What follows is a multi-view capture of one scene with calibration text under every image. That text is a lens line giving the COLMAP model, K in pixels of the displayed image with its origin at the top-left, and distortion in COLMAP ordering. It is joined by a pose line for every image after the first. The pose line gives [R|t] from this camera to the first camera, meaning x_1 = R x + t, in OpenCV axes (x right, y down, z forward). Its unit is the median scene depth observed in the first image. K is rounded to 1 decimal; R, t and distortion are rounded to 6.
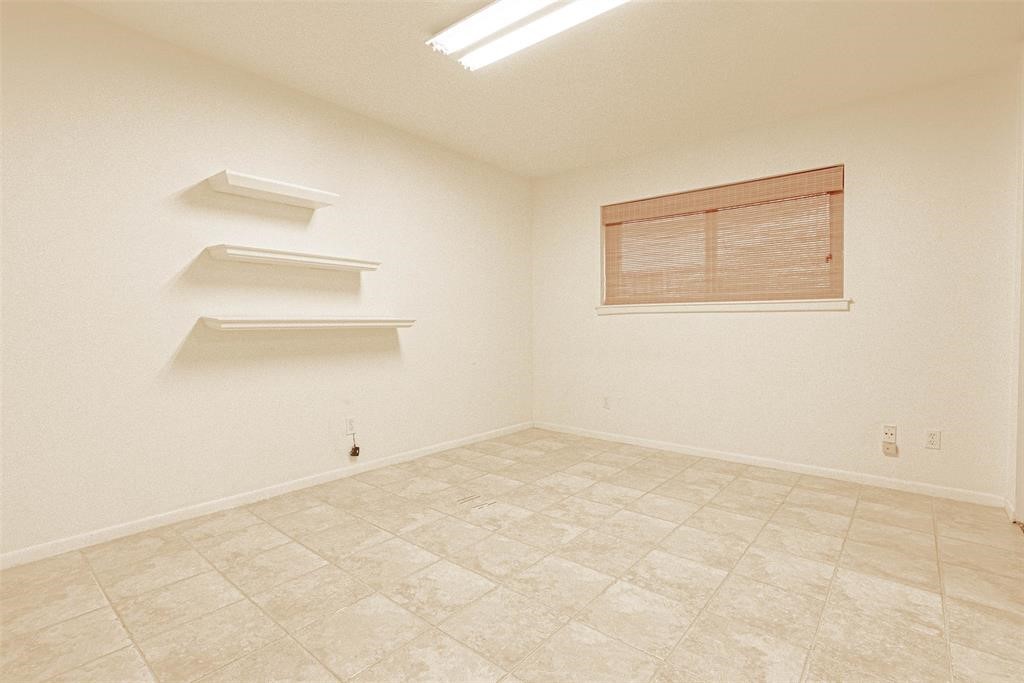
lens RADIAL K [[470.6, 0, 526.3], [0, 470.6, 336.3], [0, 0, 1]] dist [-0.004333, 0.000103]
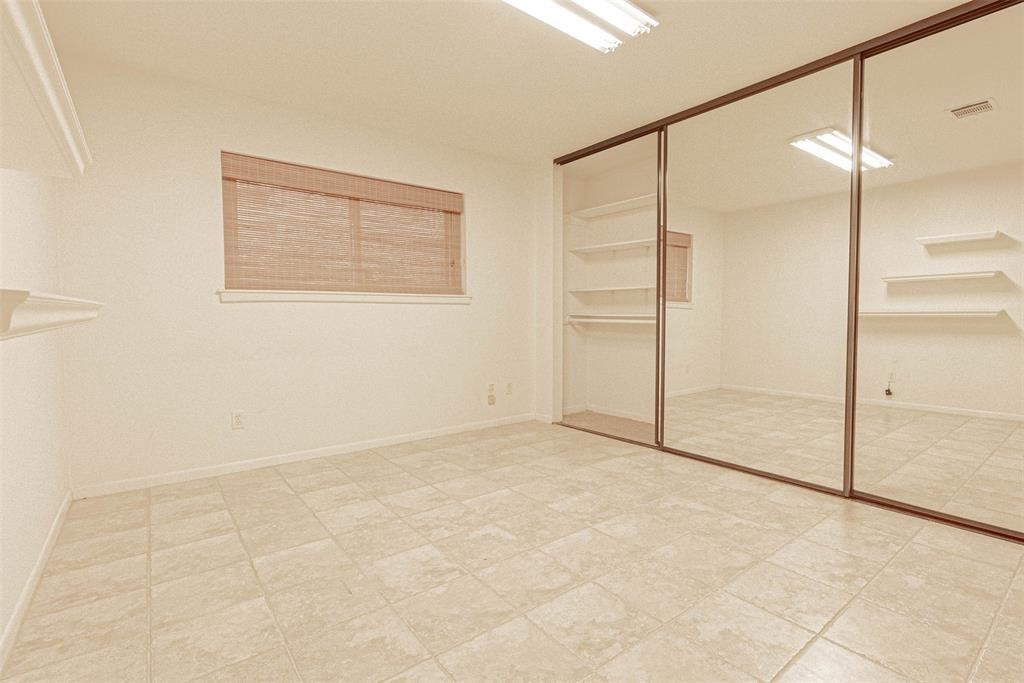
lens RADIAL K [[477.2, 0, 518.8], [0, 477.2, 336.1], [0, 0, 1]] dist [-0.002688, 0.000287]
pose [[0.234669, -0.042658, 0.971139, -0.632365], [0.028195, 0.998915, 0.037065, -0.011237], [-0.971666, 0.018684, 0.235617, 0.555362]]
